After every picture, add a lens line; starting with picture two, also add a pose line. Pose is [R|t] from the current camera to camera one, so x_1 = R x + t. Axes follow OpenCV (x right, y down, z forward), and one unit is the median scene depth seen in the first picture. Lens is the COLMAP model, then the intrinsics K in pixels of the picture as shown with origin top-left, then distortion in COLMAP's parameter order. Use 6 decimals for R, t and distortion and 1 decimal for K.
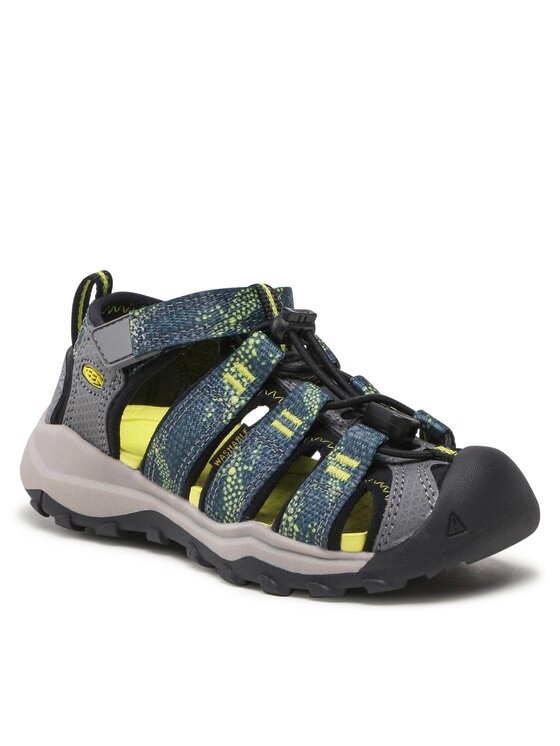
lens RADIAL K [[2885.8, 0, 279.8], [0, 2885.8, 372.2], [0, 0, 1]] dist [0.200631, 0.000000]
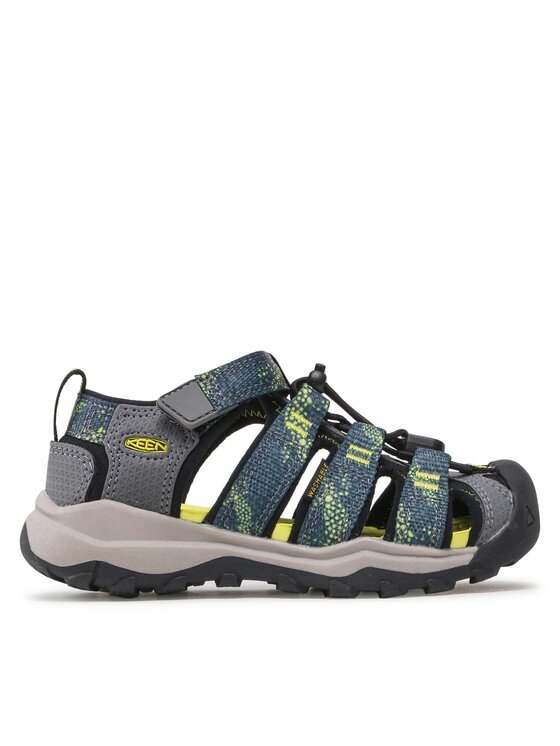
lens RADIAL K [[2885.8, 0, 280.2], [0, 2885.8, 373.5], [0, 0, 1]] dist [0.200631, 0.000000]
pose [[0.840398, -0.059440, 0.538700, -0.636155], [0.148429, 0.981208, -0.123289, 0.122318], [-0.521249, 0.183570, 0.833428, 0.061449]]
